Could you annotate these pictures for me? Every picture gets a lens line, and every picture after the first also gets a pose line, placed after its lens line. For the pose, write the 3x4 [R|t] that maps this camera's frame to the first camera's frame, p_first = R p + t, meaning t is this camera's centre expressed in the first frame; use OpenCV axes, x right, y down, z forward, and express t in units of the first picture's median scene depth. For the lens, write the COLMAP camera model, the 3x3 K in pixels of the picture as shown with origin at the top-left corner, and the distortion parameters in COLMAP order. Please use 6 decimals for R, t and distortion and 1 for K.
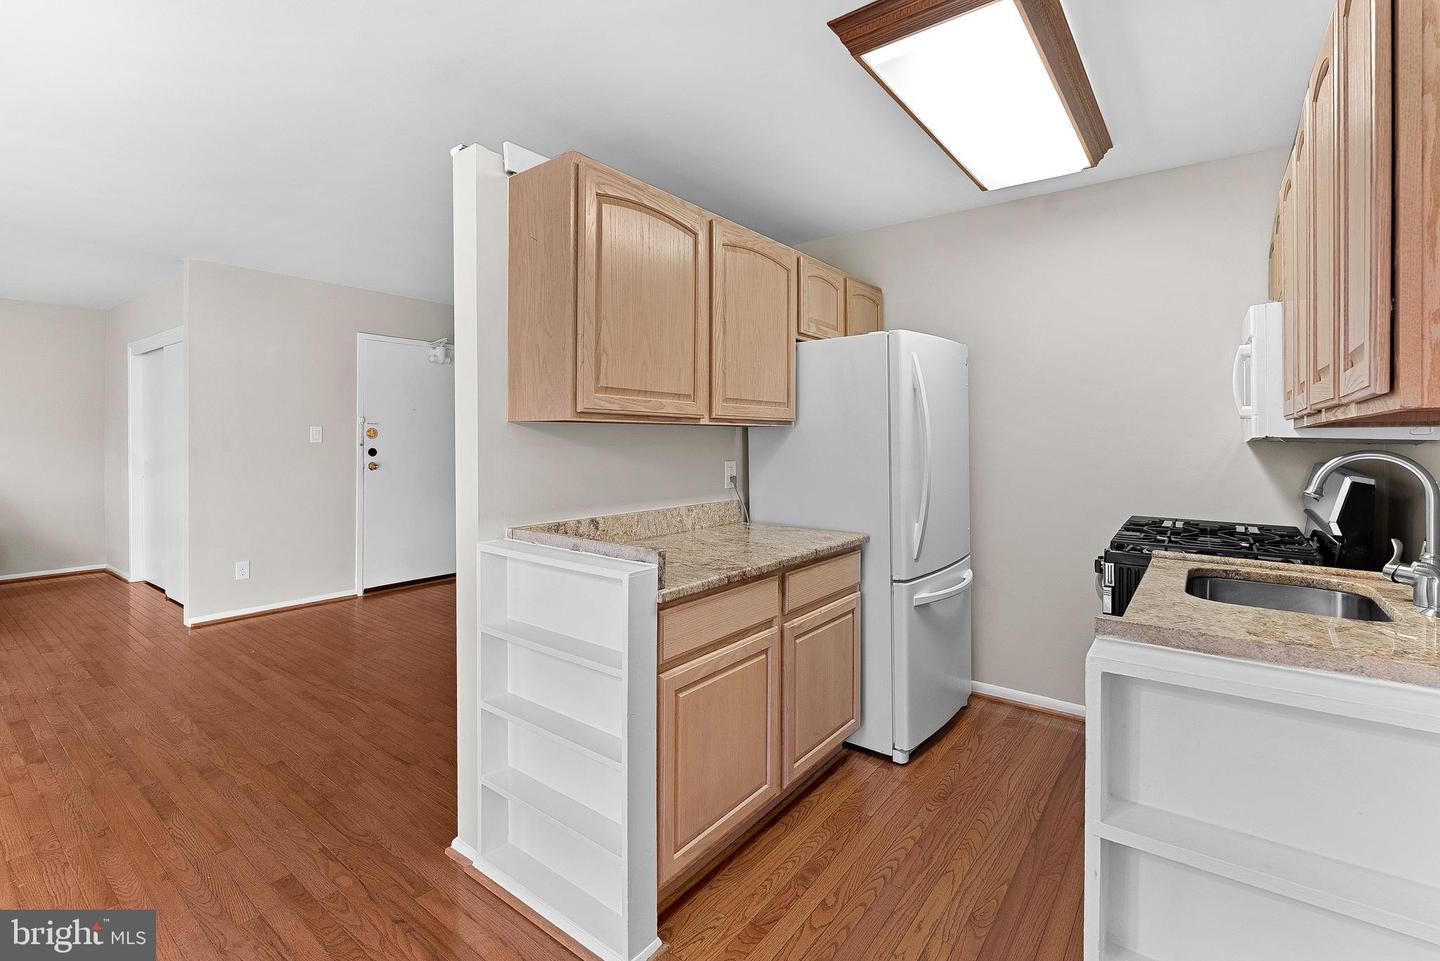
lens RADIAL K [[648.6, 0, 728.4], [0, 648.6, 441.2], [0, 0, 1]] dist [-0.007168, 0.002238]
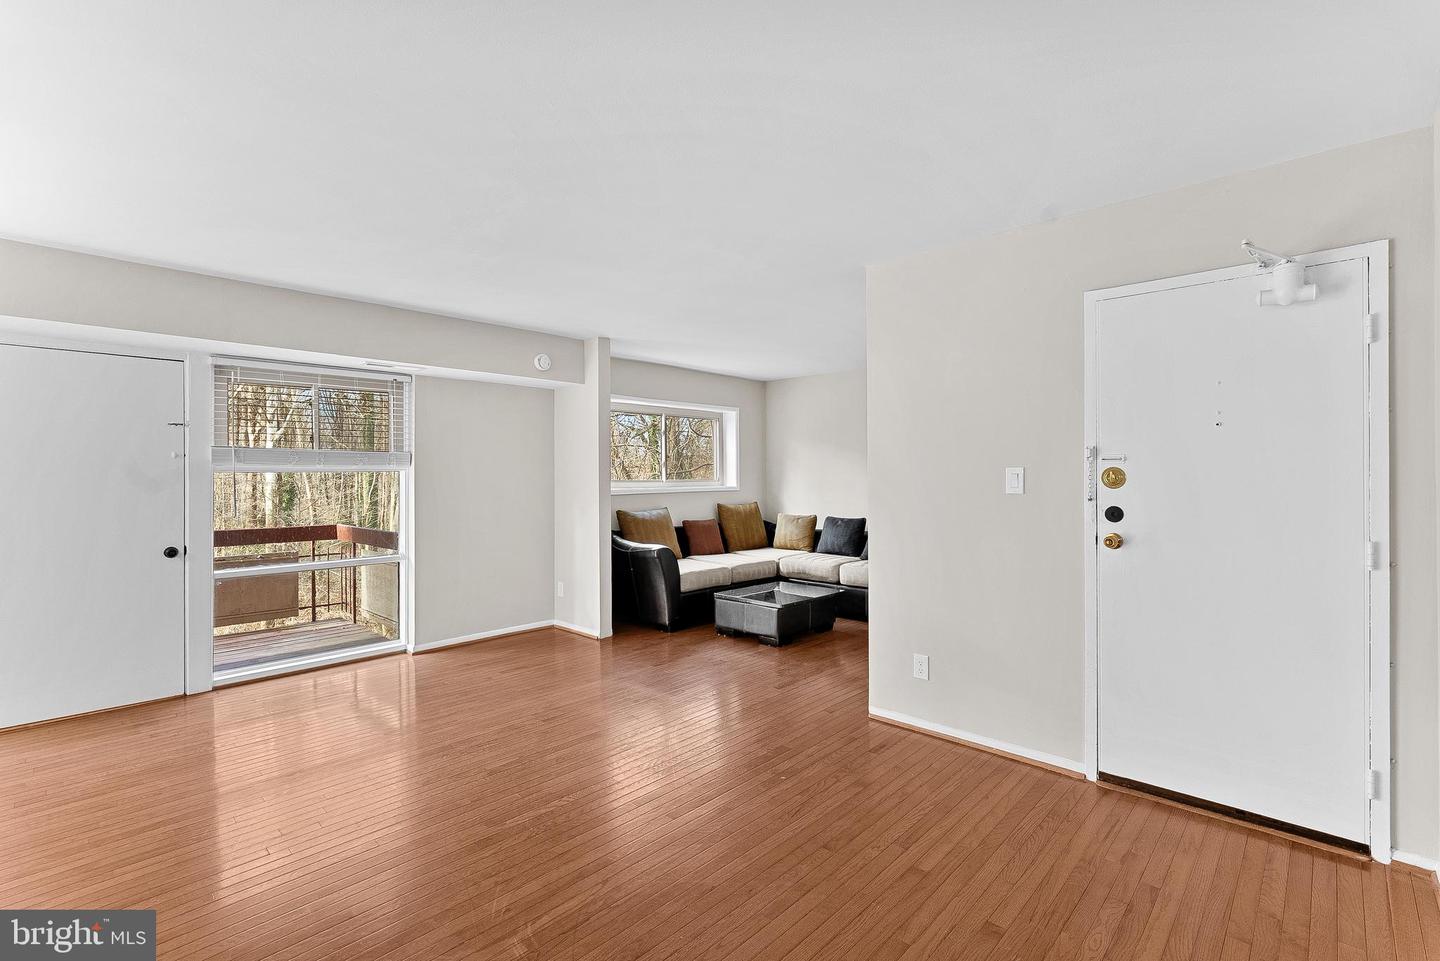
lens RADIAL K [[648.6, 0, 712.0], [0, 648.6, 477.3], [0, 0, 1]] dist [-0.007168, 0.002238]
pose [[-0.120271, -0.005311, -0.992727, 0.016322], [-0.002799, 0.999984, -0.005011, -0.019015], [0.992737, 0.002176, -0.120284, 1.613732]]
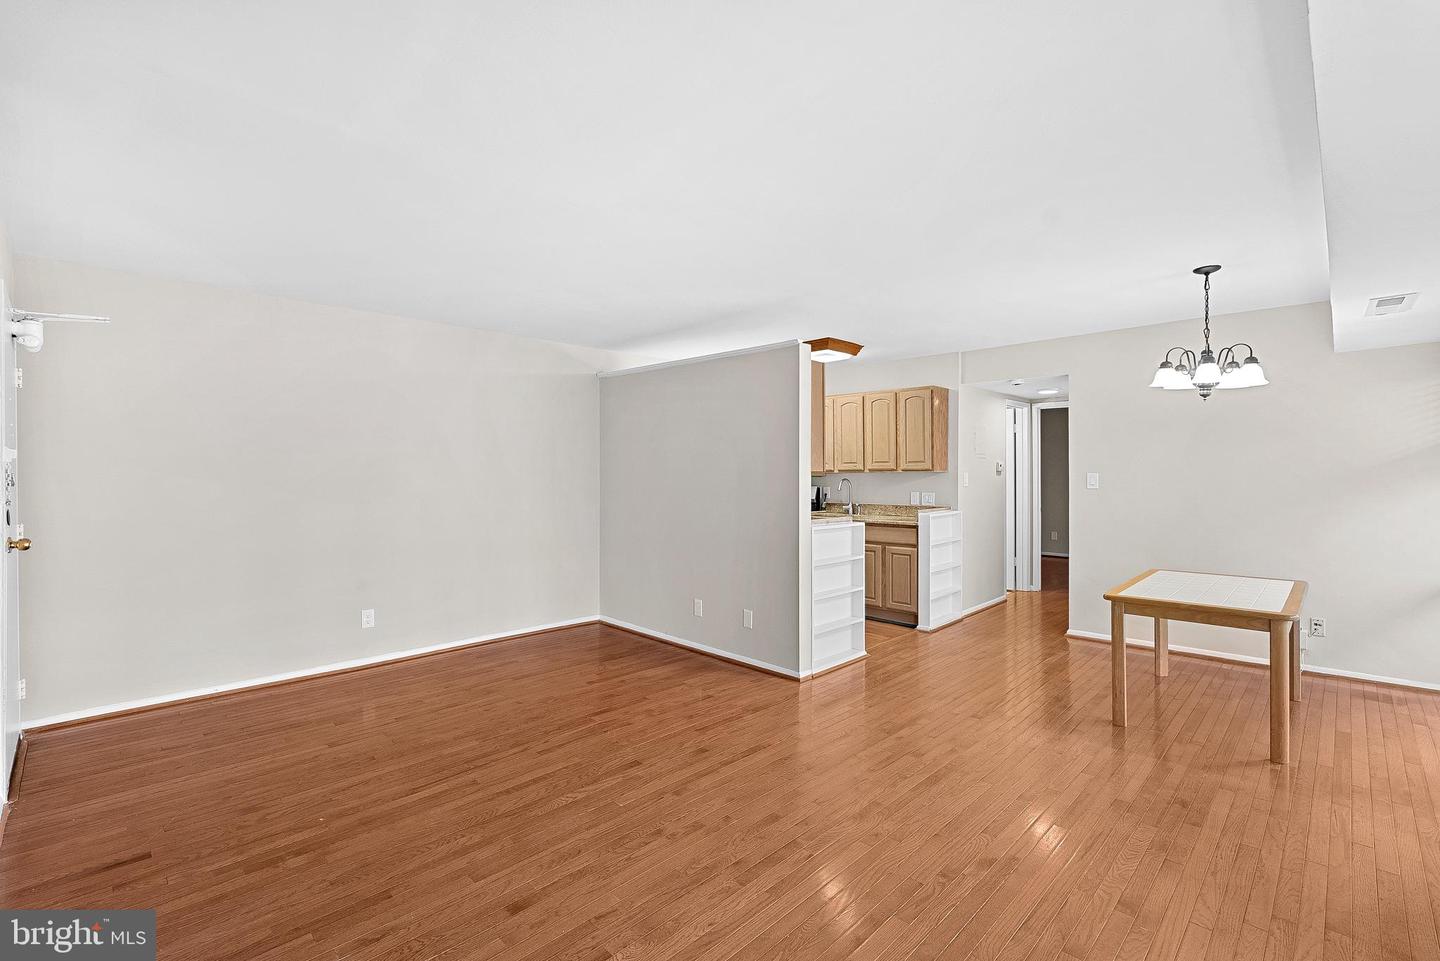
lens RADIAL K [[648.6, 0, 723.3], [0, 648.6, 481.8], [0, 0, 1]] dist [-0.007168, 0.002238]
pose [[0.116349, -0.017799, 0.993049, -2.109714], [0.010818, 0.999803, 0.016653, -0.027549], [-0.993149, 0.008805, 0.116519, 0.842767]]
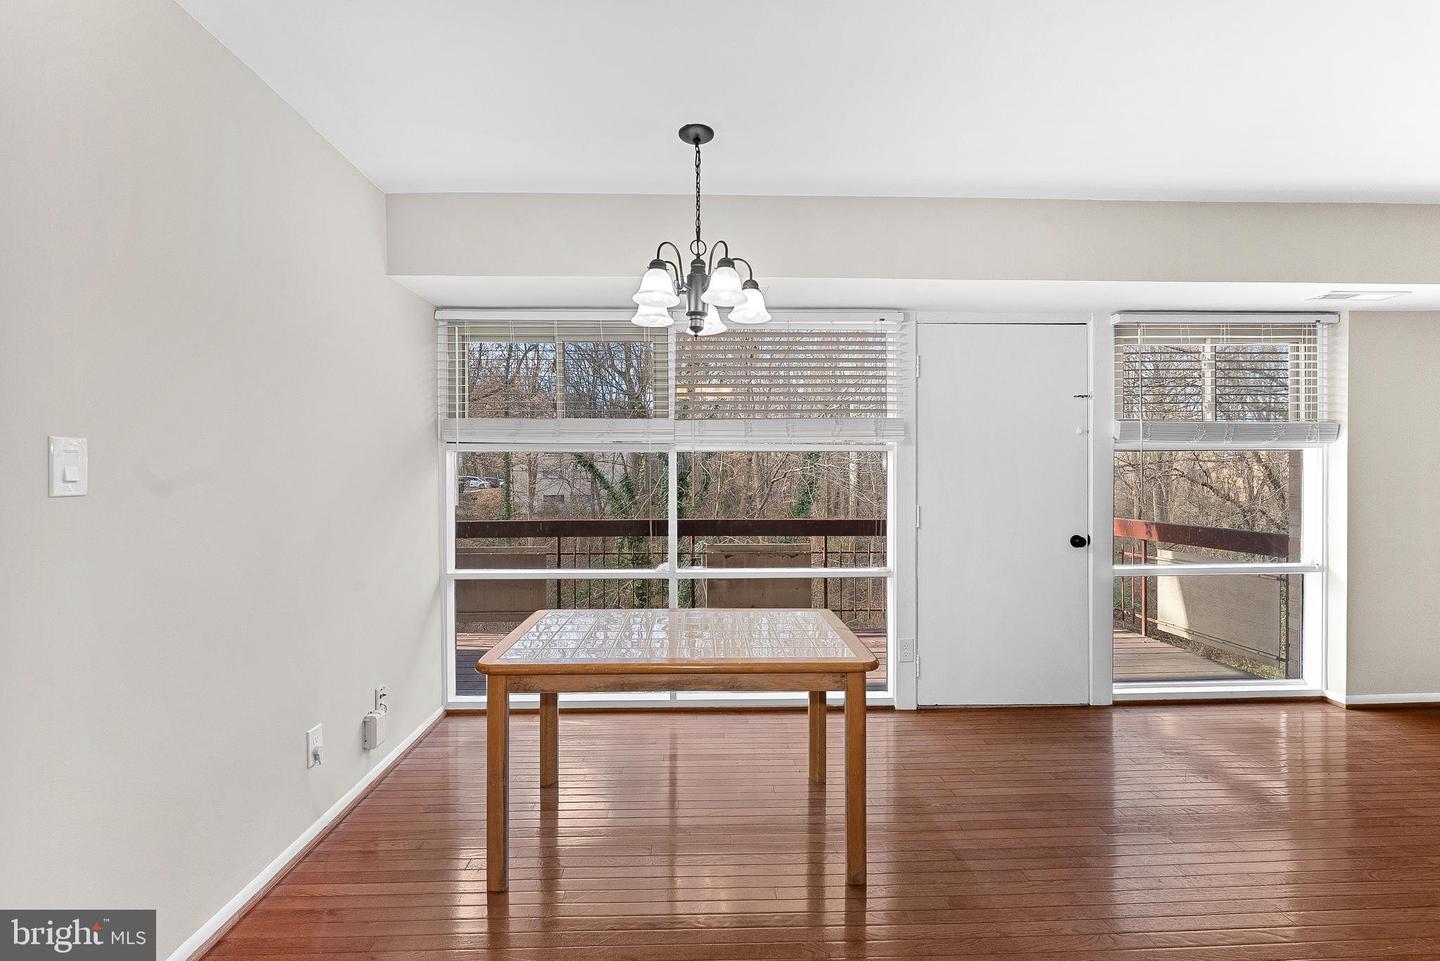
lens RADIAL K [[648.6, 0, 717.8], [0, 648.6, 478.2], [0, 0, 1]] dist [-0.007168, 0.002238]
pose [[-0.775553, -0.000953, -0.631282, 0.096196], [-0.005837, 0.999967, 0.005662, 0.022954], [0.631256, 0.008076, -0.775532, 0.671183]]
